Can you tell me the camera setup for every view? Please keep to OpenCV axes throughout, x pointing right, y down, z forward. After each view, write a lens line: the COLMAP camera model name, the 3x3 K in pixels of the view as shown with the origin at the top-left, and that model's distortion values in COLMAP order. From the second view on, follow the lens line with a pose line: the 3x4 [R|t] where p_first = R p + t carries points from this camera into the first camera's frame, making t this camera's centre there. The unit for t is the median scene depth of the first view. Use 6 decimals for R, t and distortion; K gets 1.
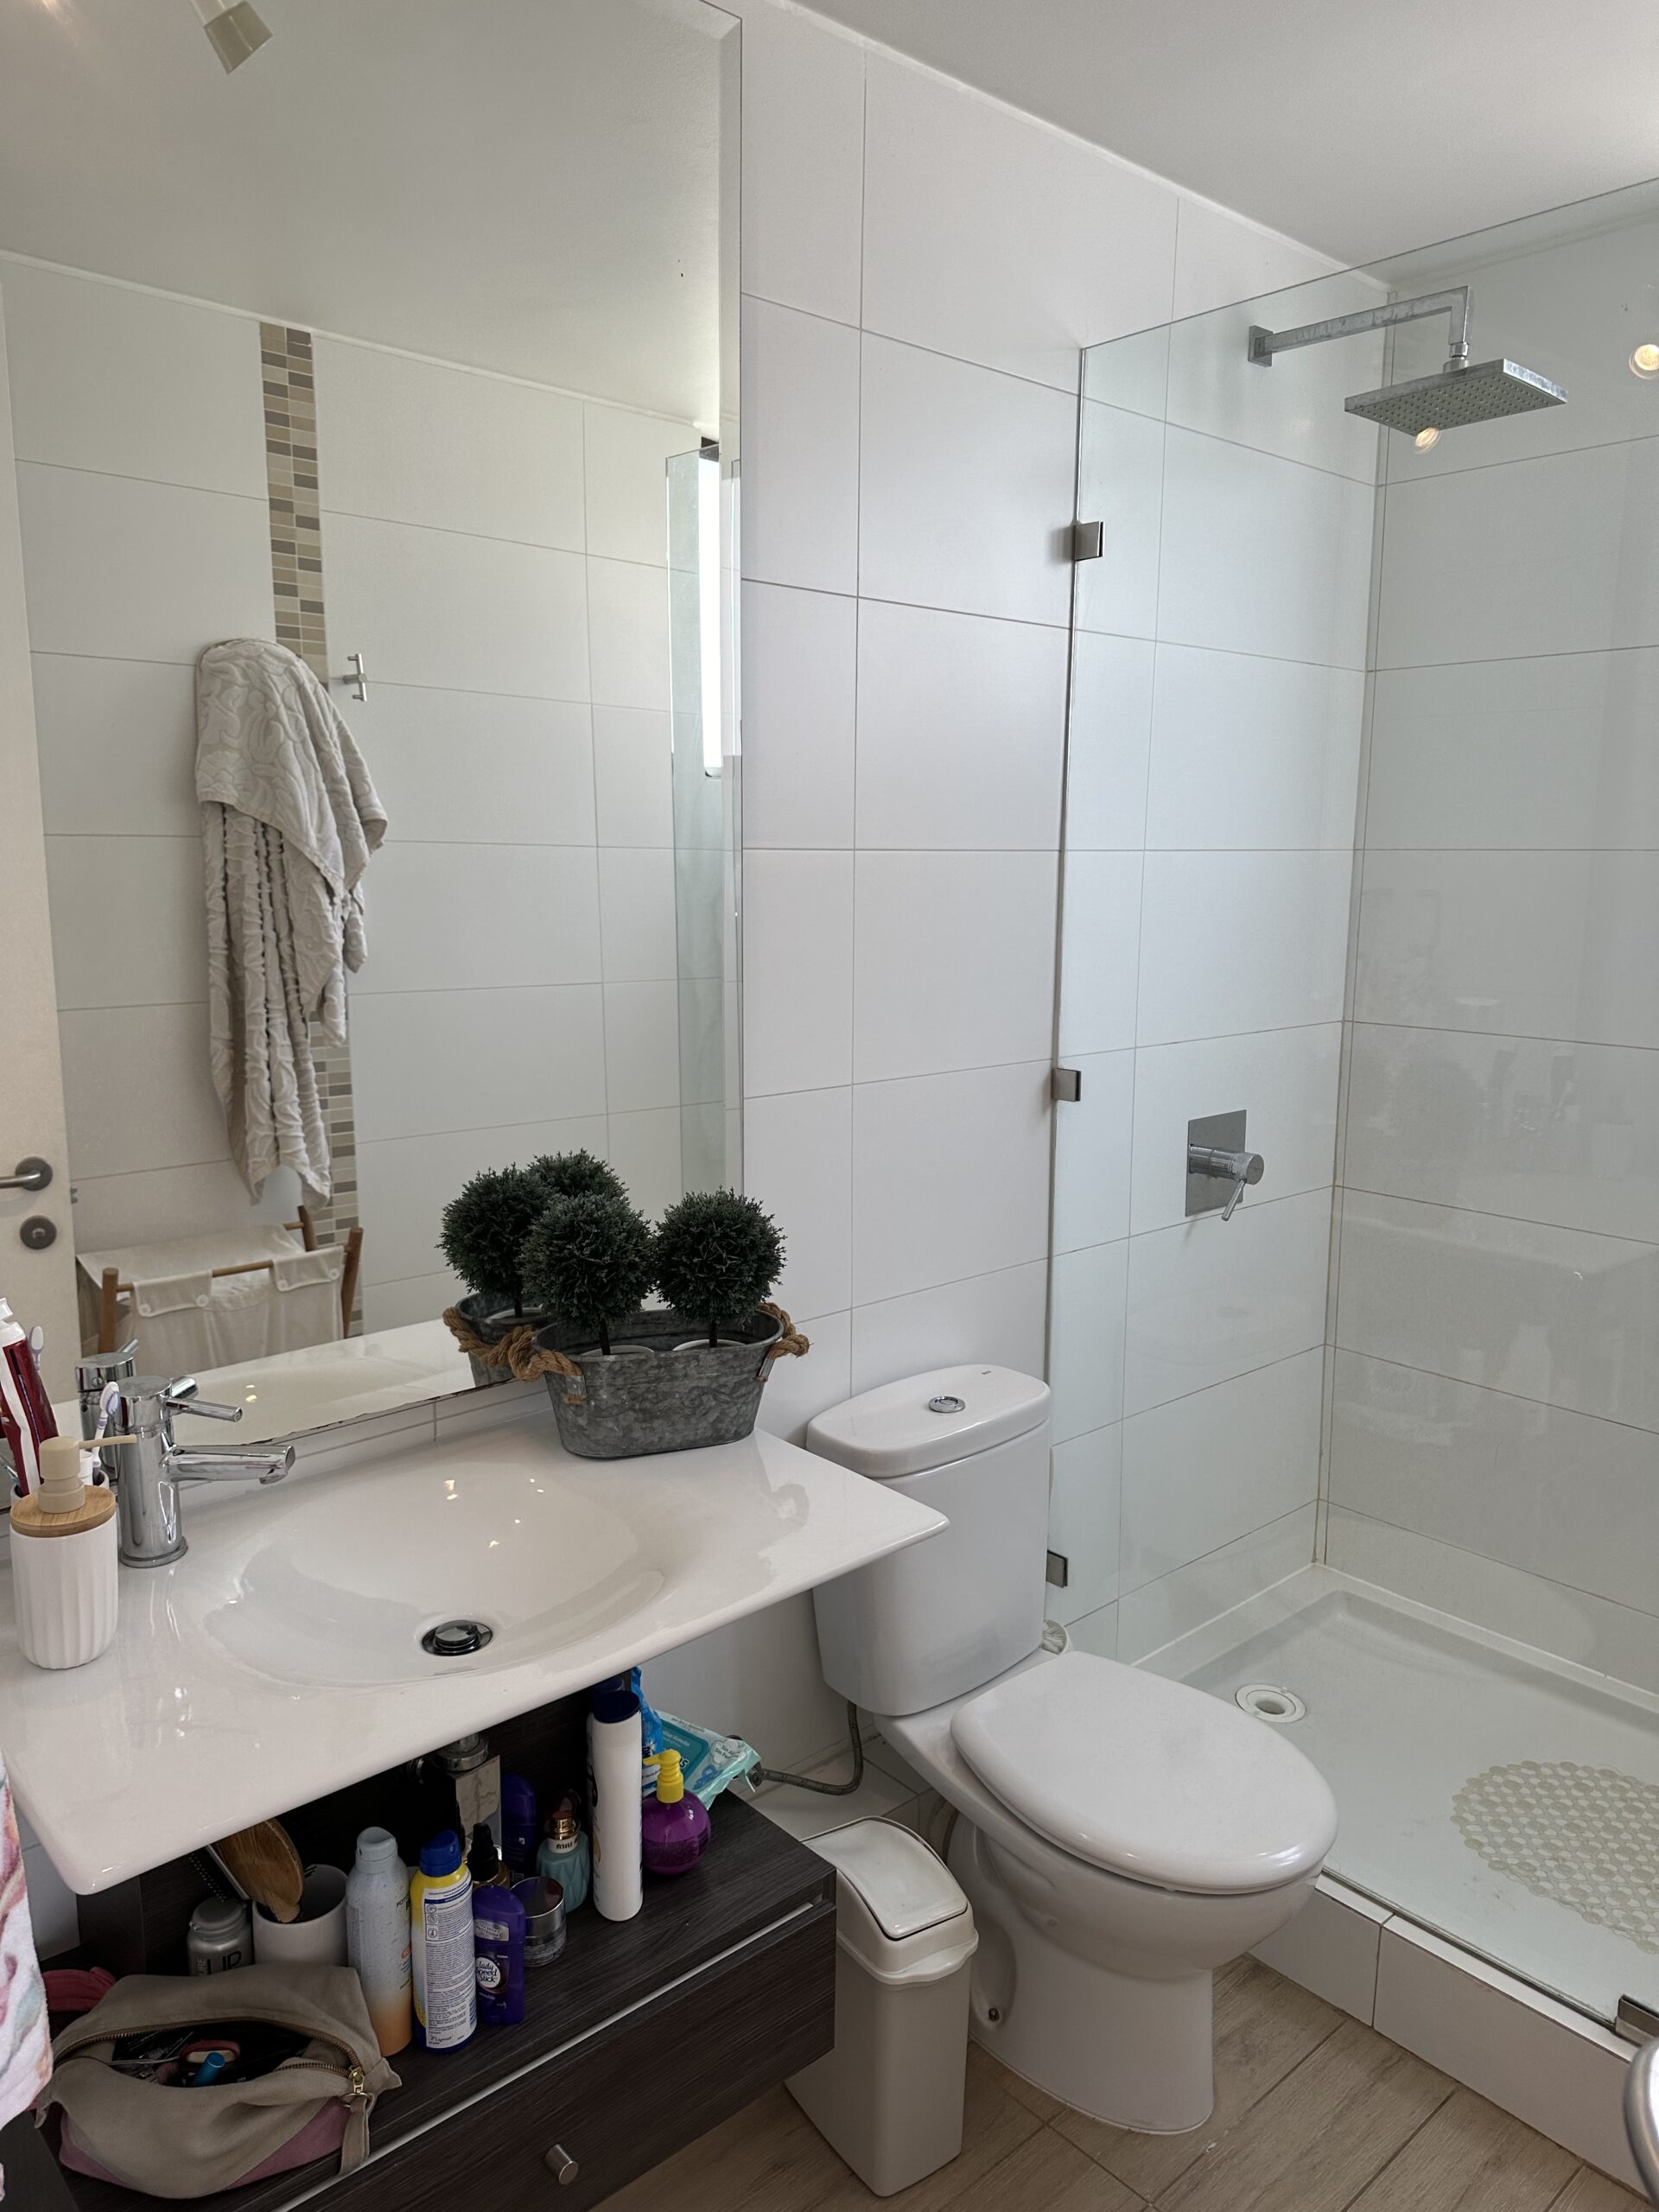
lens RADIAL K [[1562.3, 0, 828.9], [0, 1562.3, 1114.4], [0, 0, 1]] dist [0.073665, -0.092038]
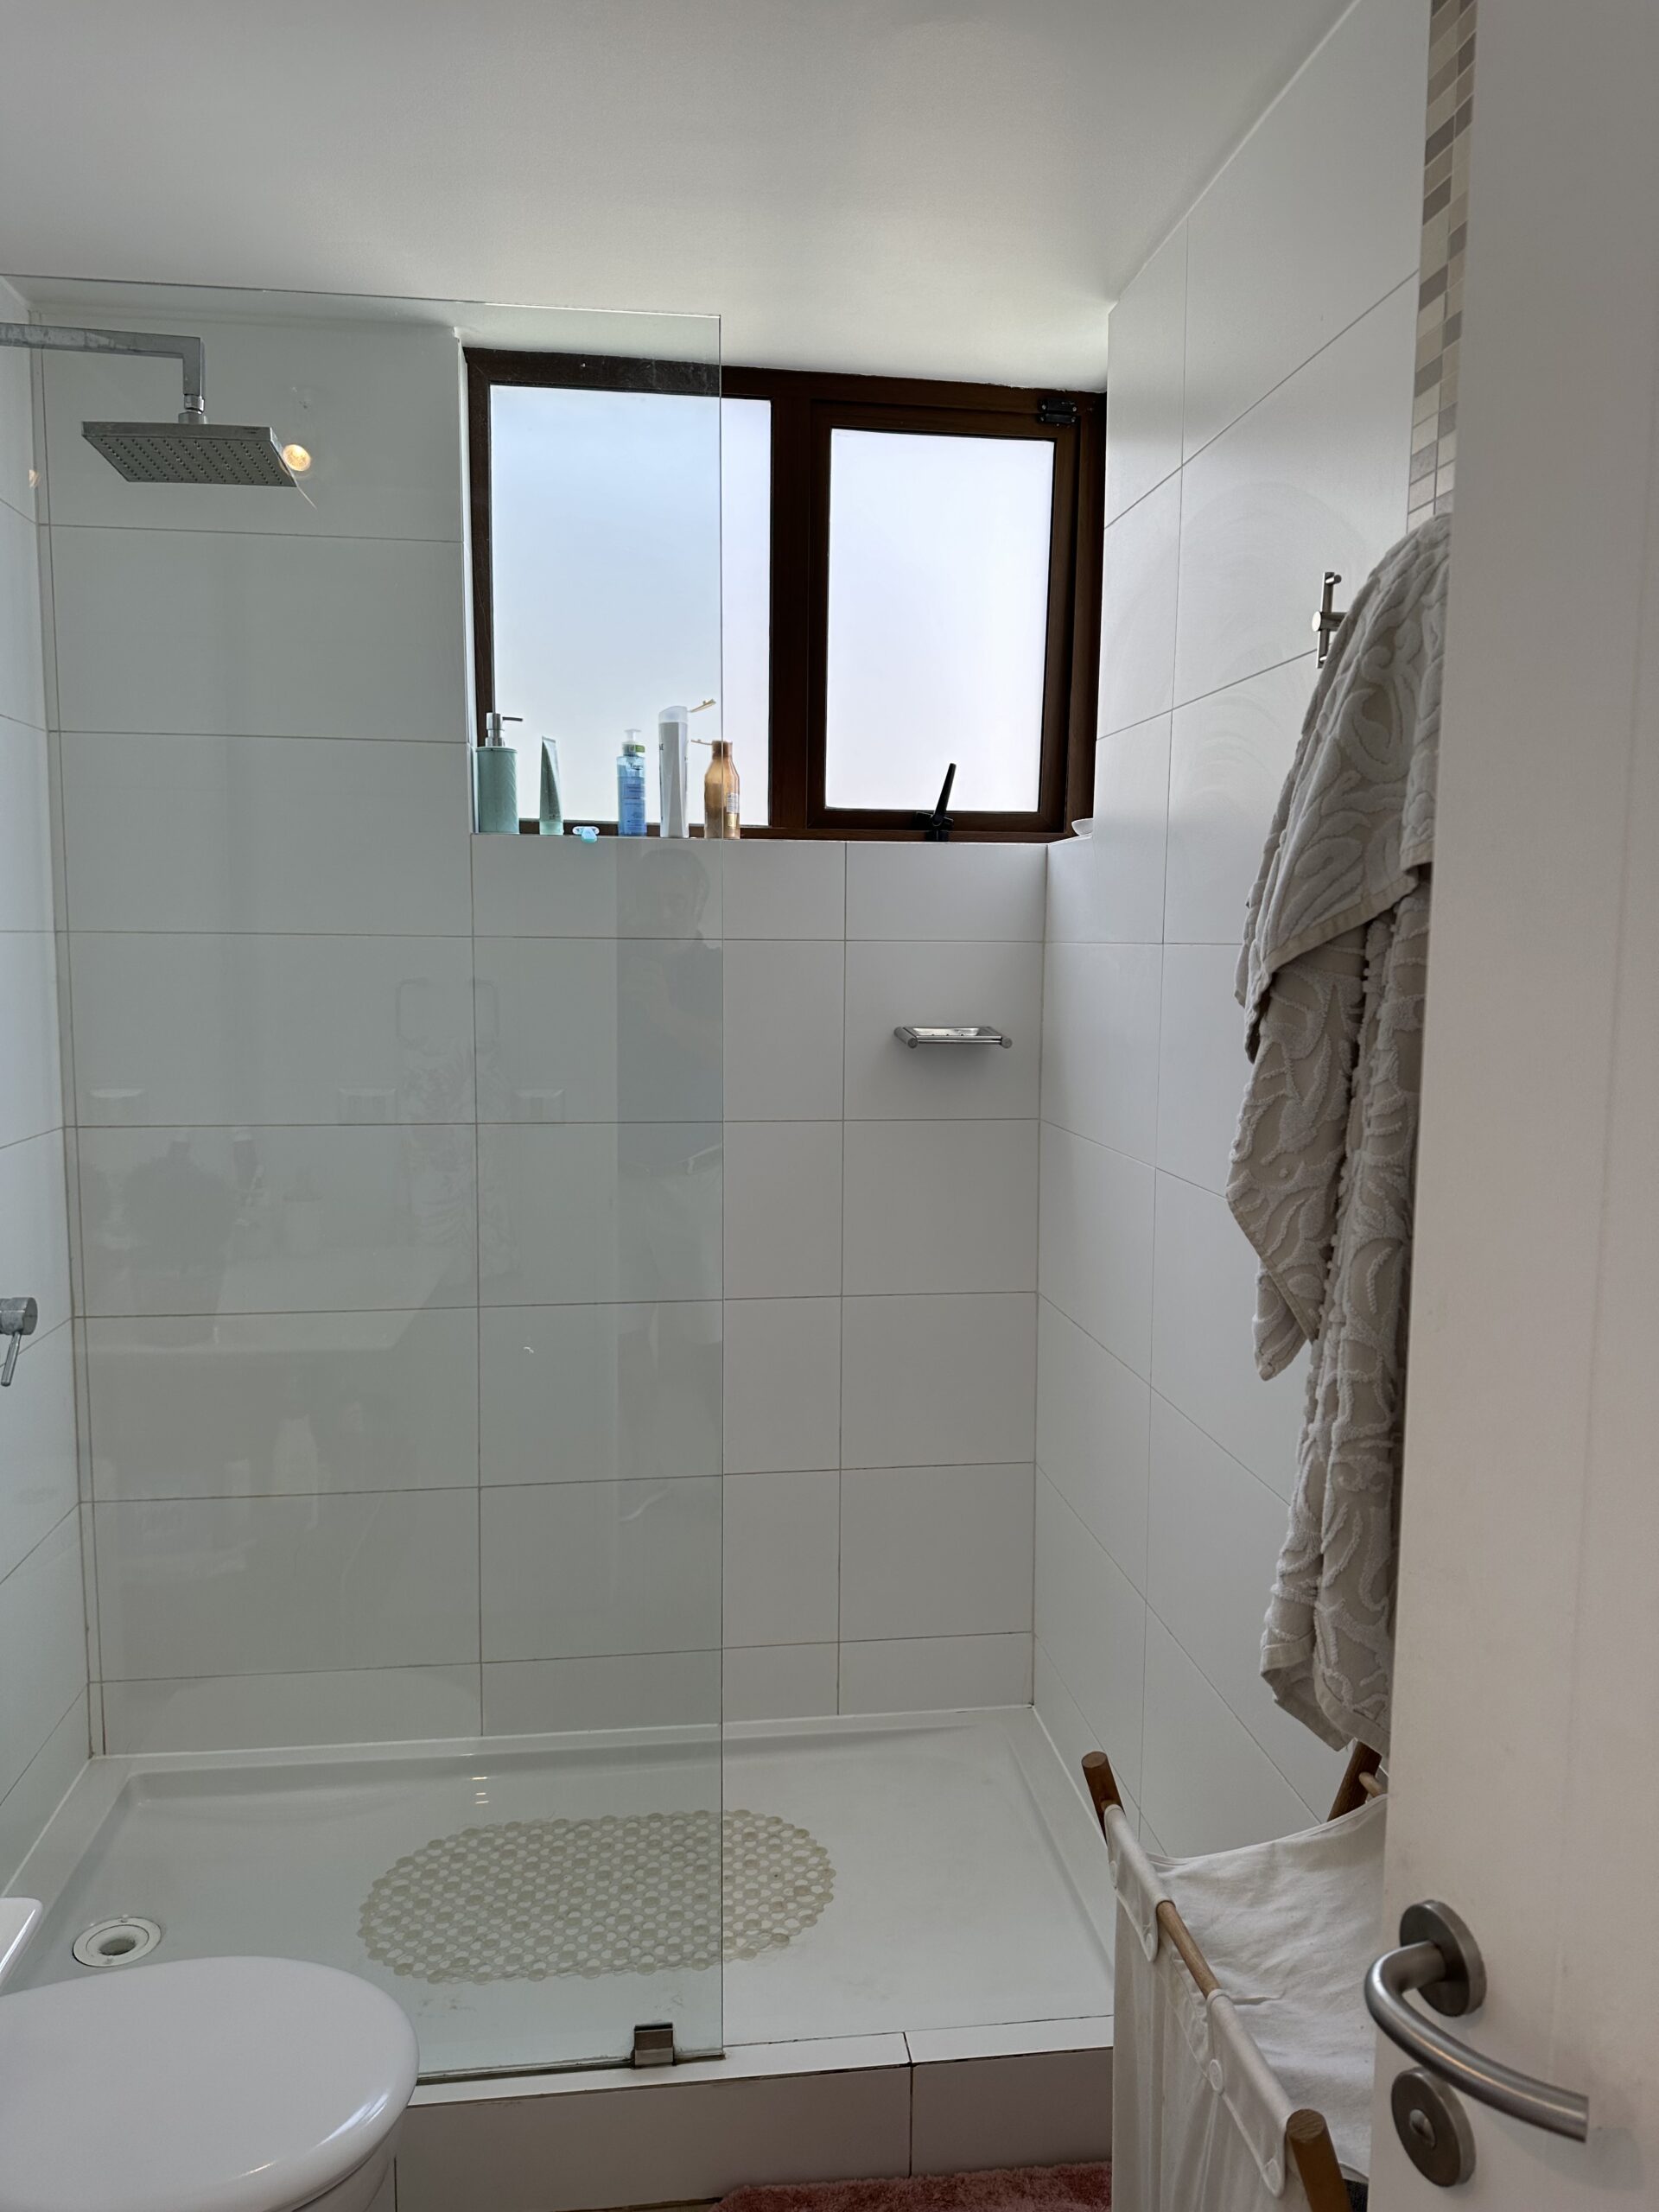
lens RADIAL K [[1562.3, 0, 832.0], [0, 1562.3, 1106.3], [0, 0, 1]] dist [0.073665, -0.092038]
pose [[0.558525, -0.087171, 0.824895, -0.181405], [0.129932, 0.991381, 0.016790, -0.035728], [-0.819248, 0.097803, 0.565037, 0.187509]]
